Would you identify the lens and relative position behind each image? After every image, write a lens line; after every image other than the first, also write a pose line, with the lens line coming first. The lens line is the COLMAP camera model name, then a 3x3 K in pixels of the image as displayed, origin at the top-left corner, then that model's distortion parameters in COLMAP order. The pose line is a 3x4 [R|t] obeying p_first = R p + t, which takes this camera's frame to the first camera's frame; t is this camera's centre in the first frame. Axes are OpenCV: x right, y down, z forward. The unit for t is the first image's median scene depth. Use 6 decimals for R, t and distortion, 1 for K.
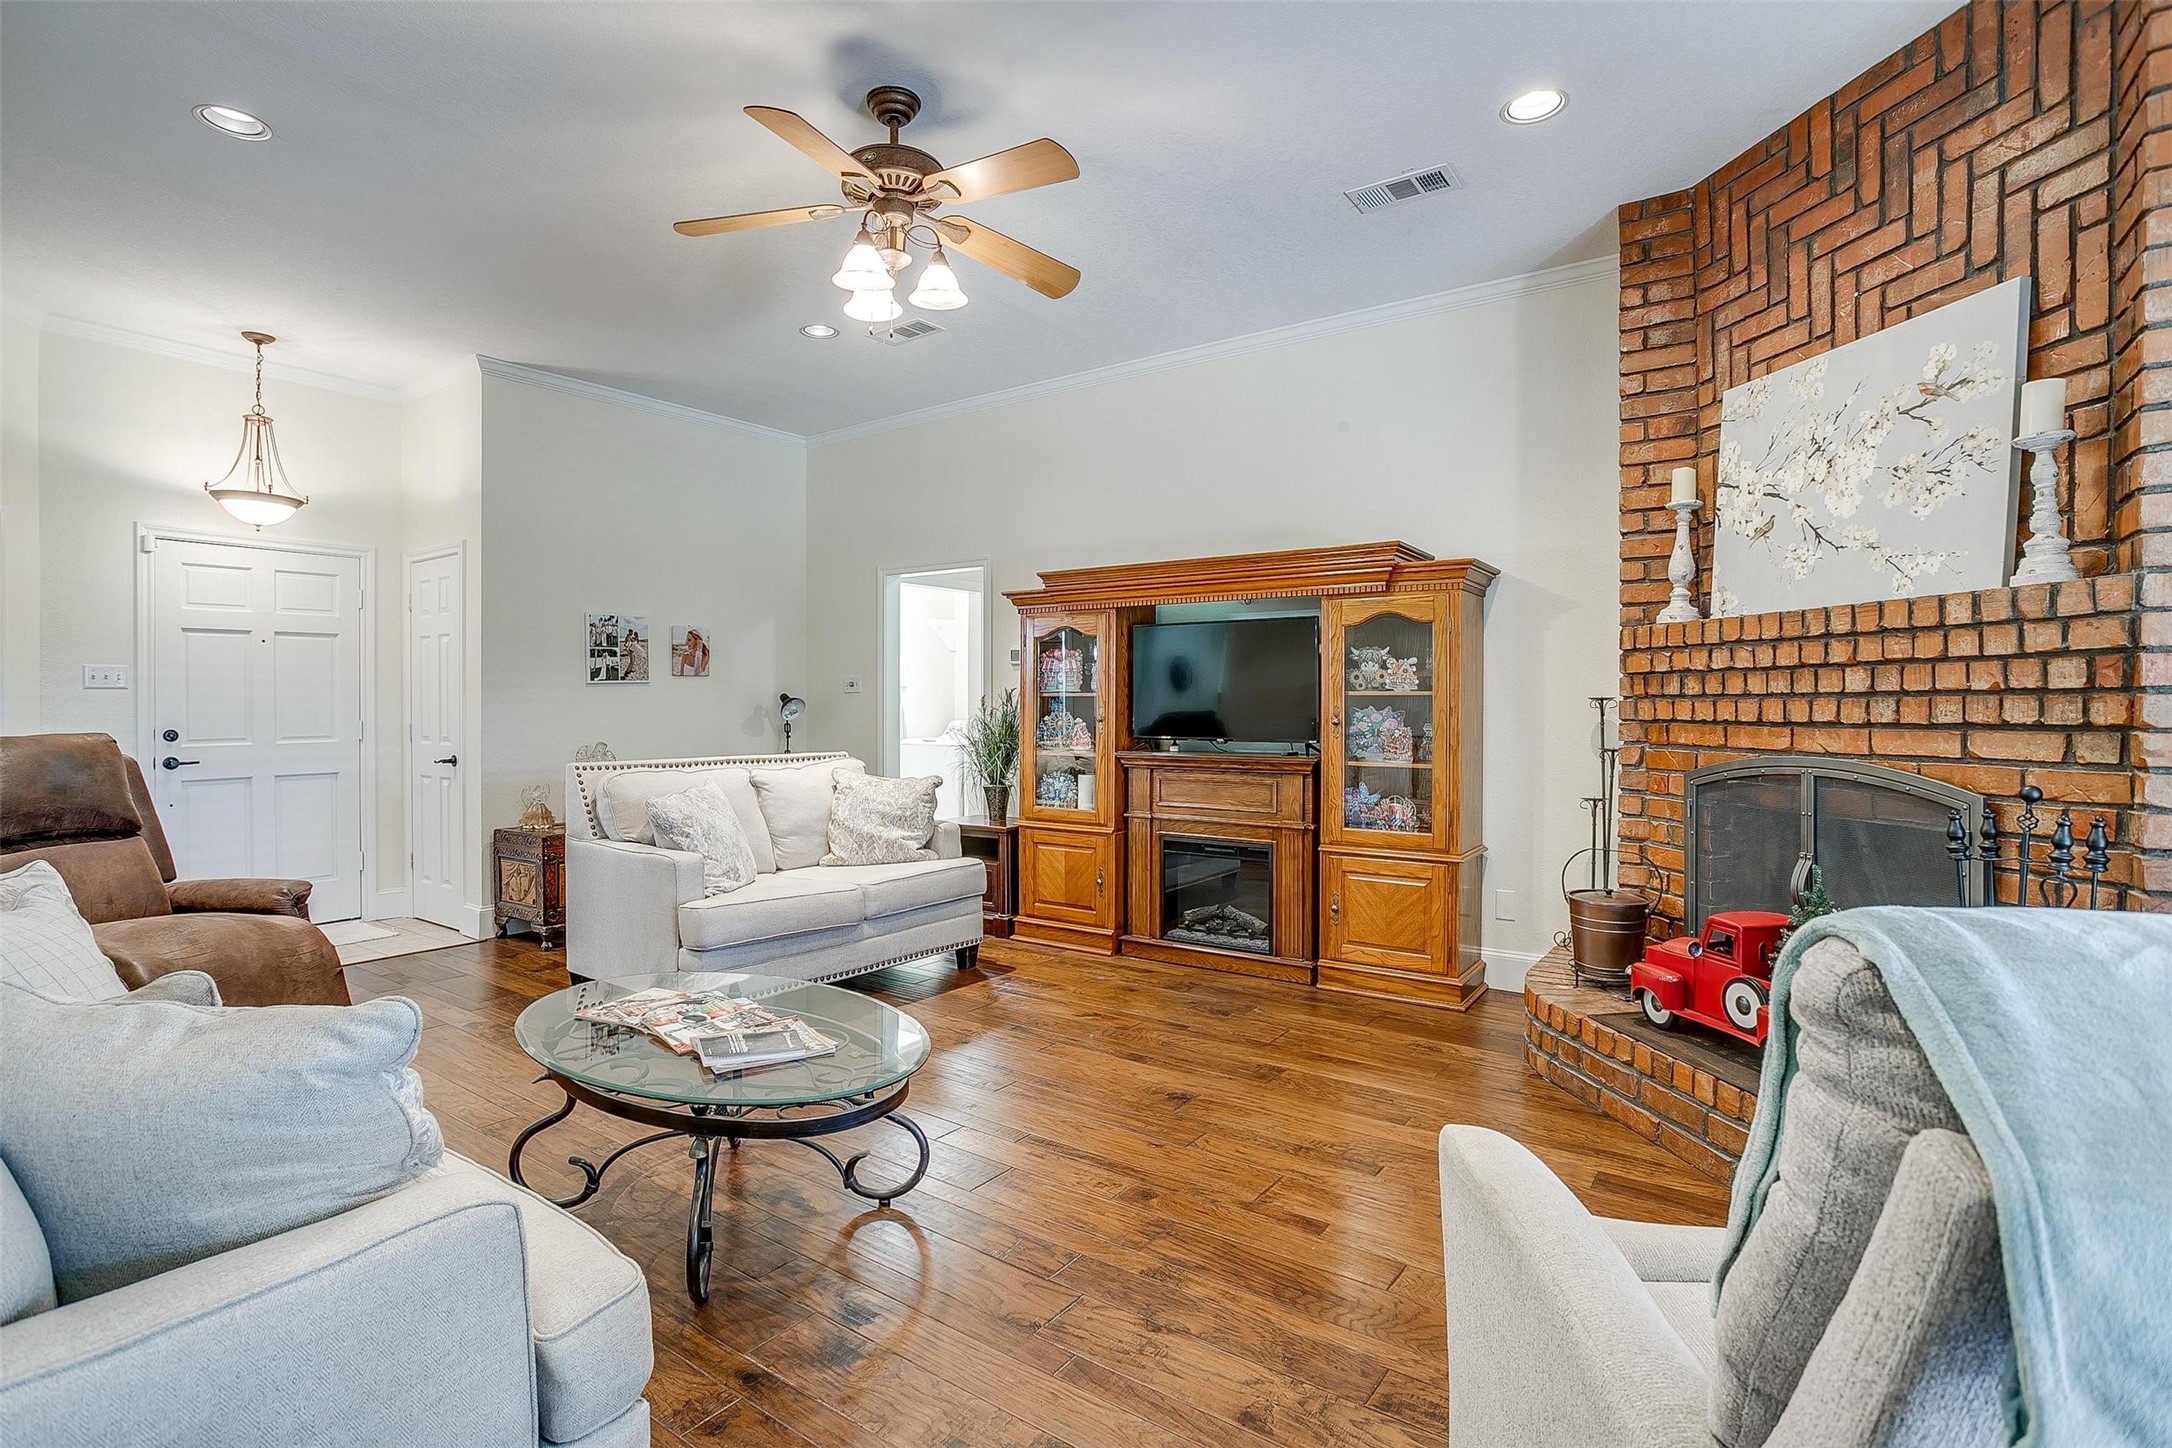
lens RADIAL K [[1062.7, 0, 1063.5], [0, 1062.7, 714.2], [0, 0, 1]] dist [-0.054513, 0.030109]
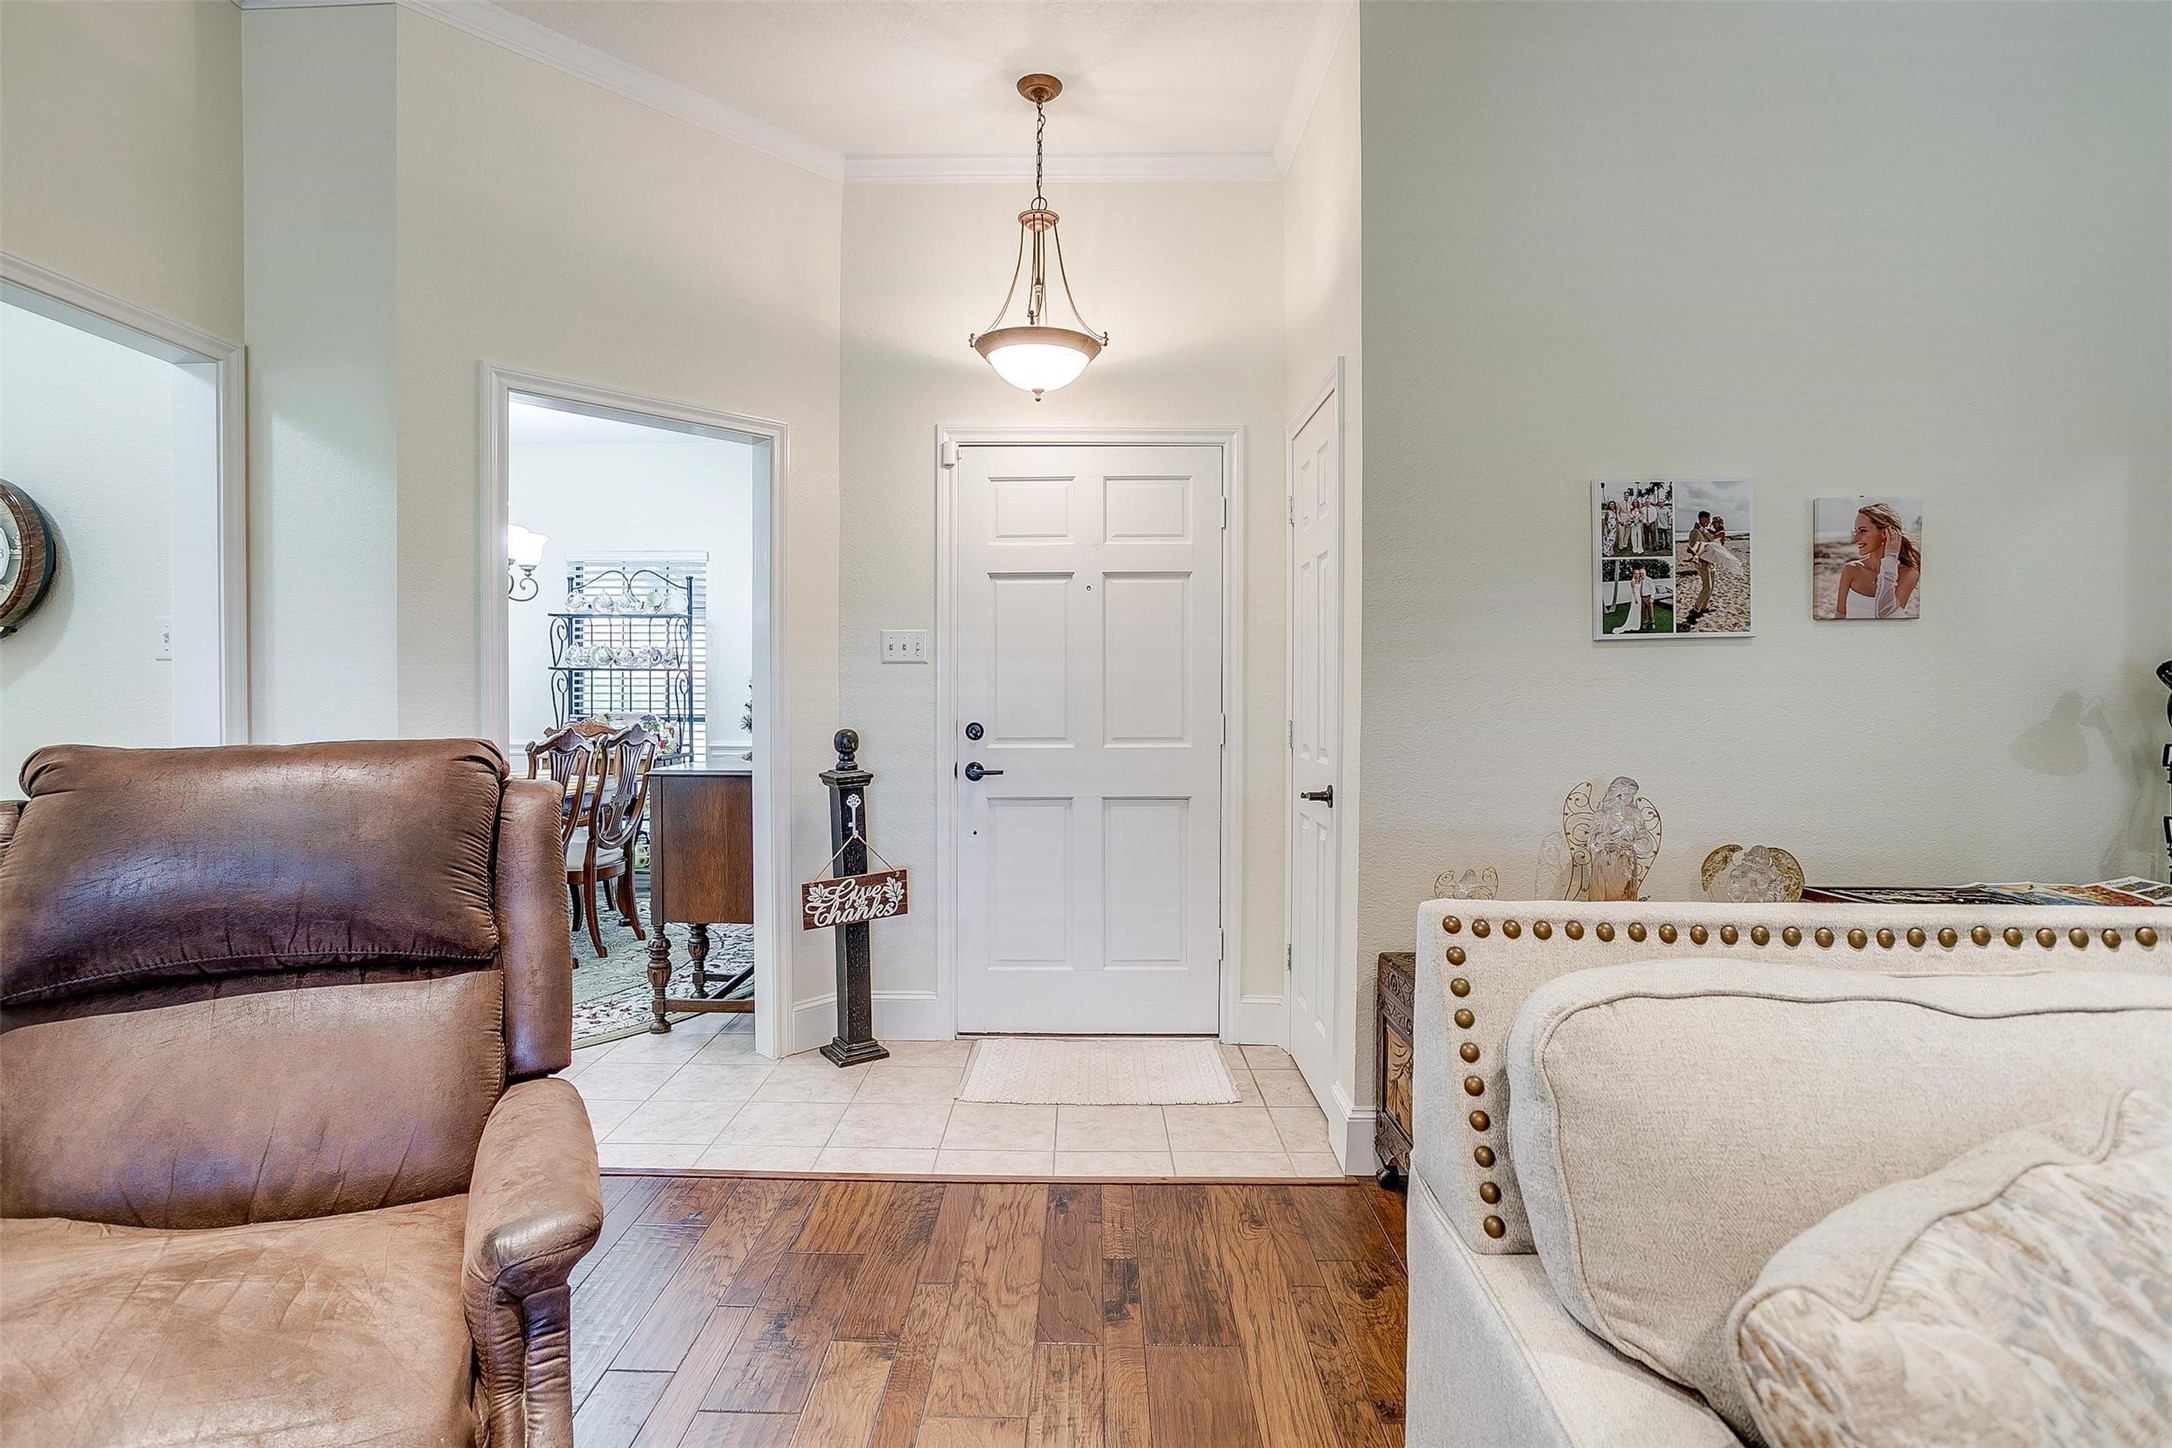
lens RADIAL K [[1062.7, 0, 1066.1], [0, 1062.7, 705.0], [0, 0, 1]] dist [-0.054513, 0.030109]
pose [[0.578776, 0.015070, -0.815347, -0.419392], [-0.011659, 0.999880, 0.010205, -0.008069], [0.815403, 0.003600, 0.578882, 1.064458]]
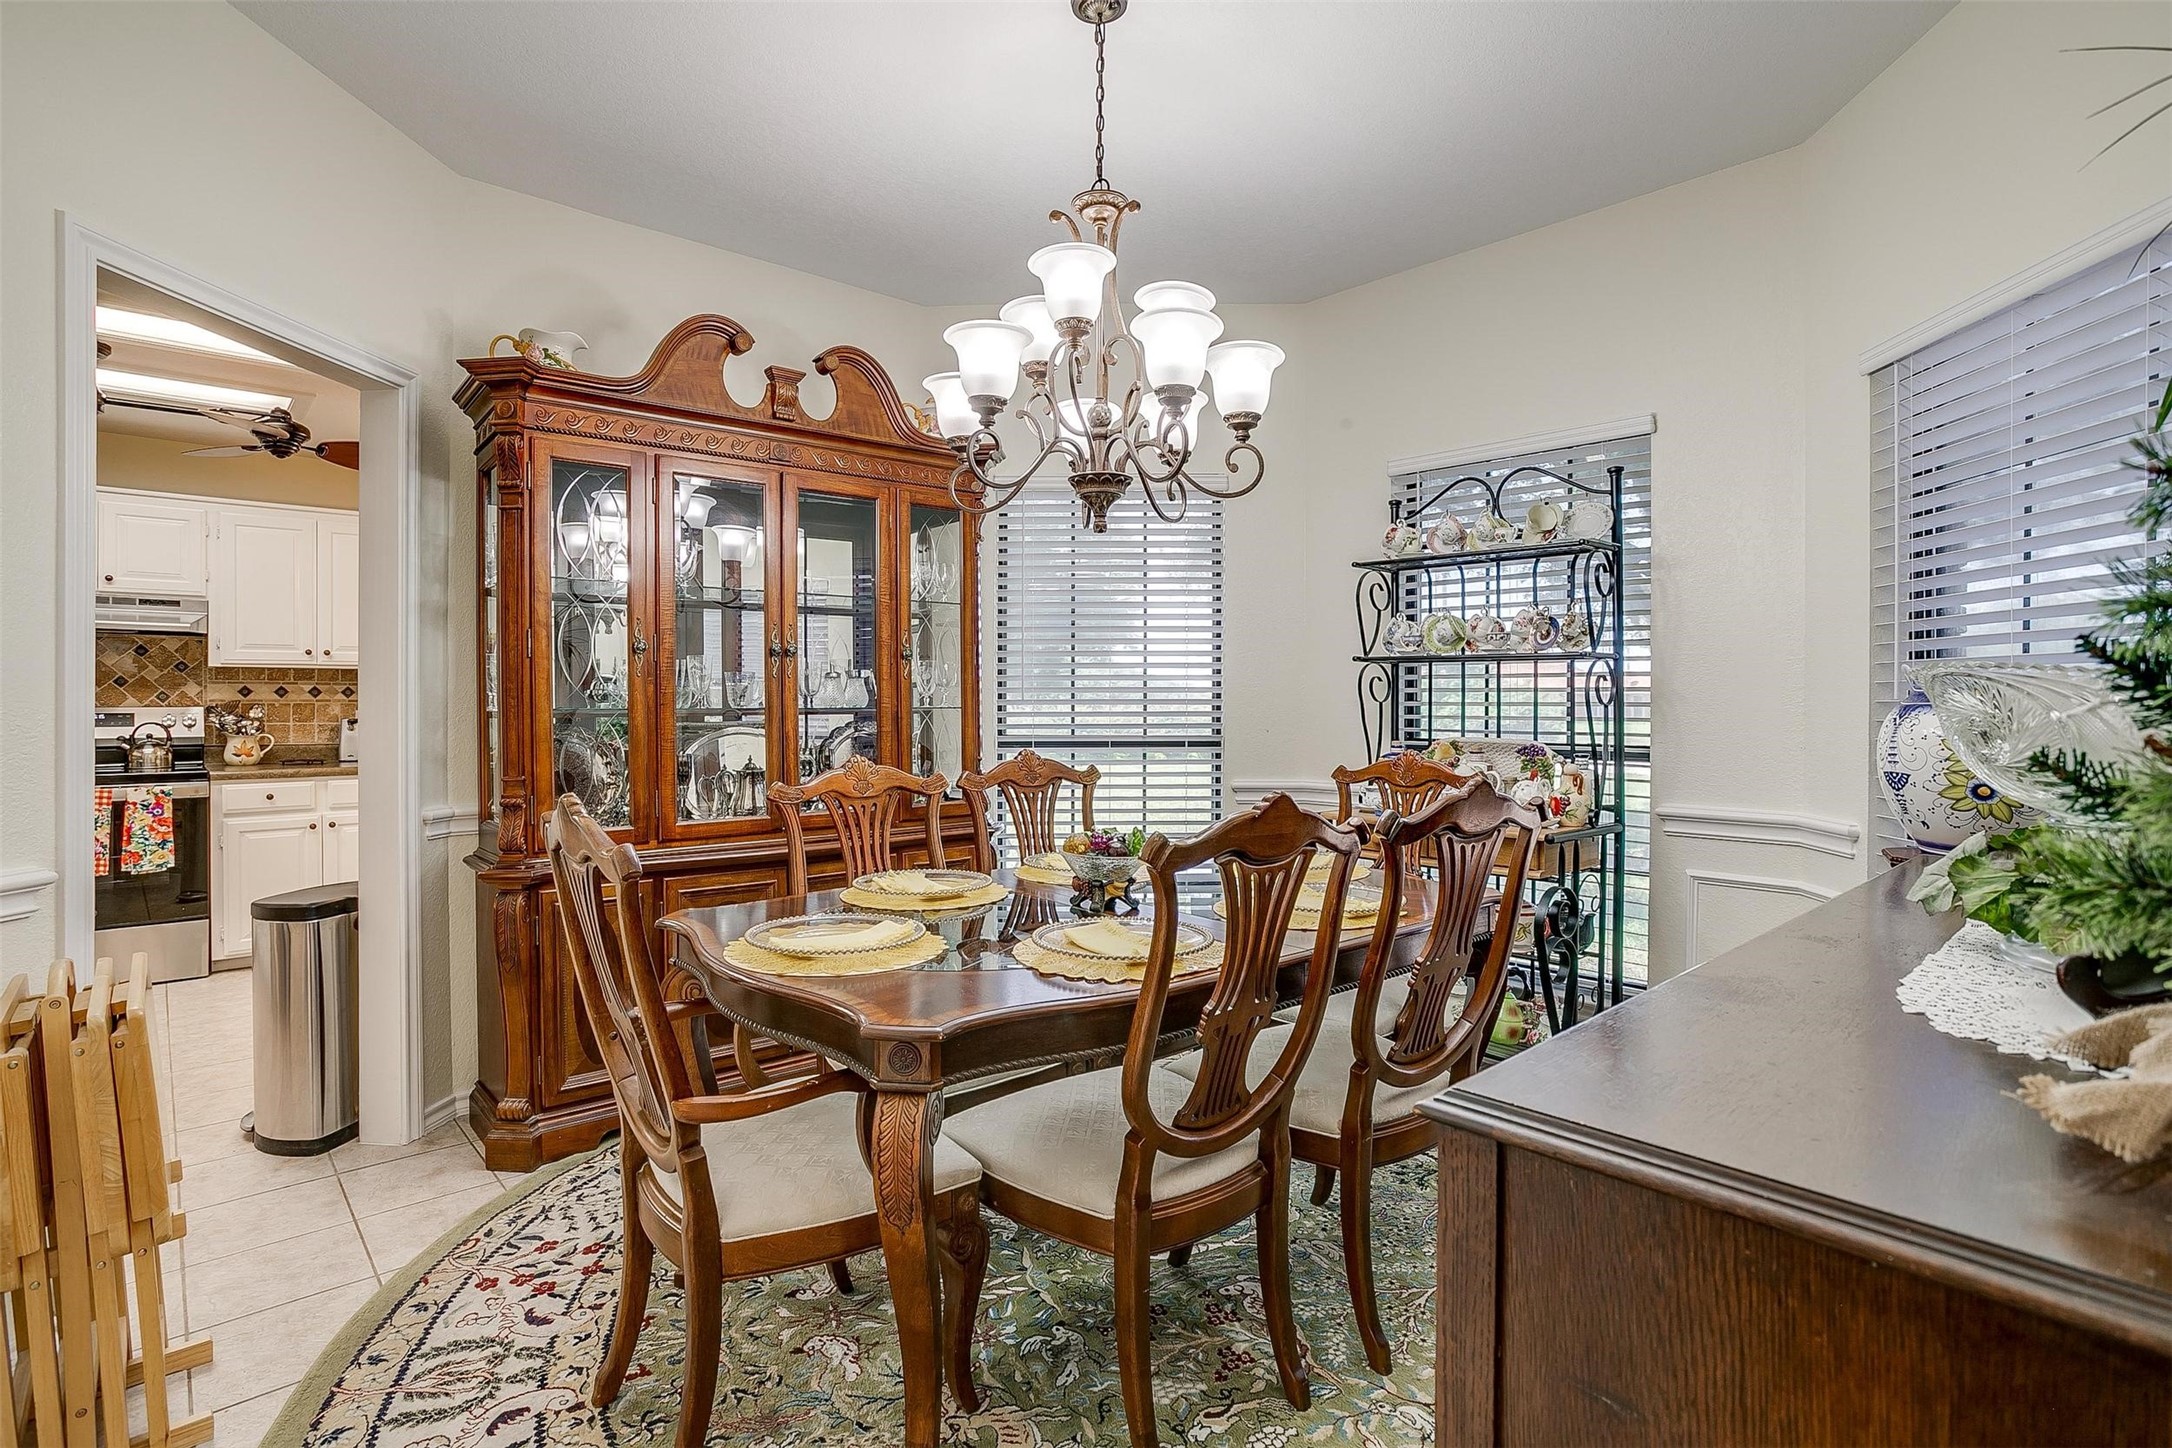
lens RADIAL K [[1062.7, 0, 1056.4], [0, 1062.7, 702.5], [0, 0, 1]] dist [-0.054513, 0.030109]
pose [[-0.204085, 0.002213, -0.978951, -1.422621], [-0.010029, 0.999940, 0.004351, -0.001030], [0.978902, 0.010705, -0.204051, 1.335272]]
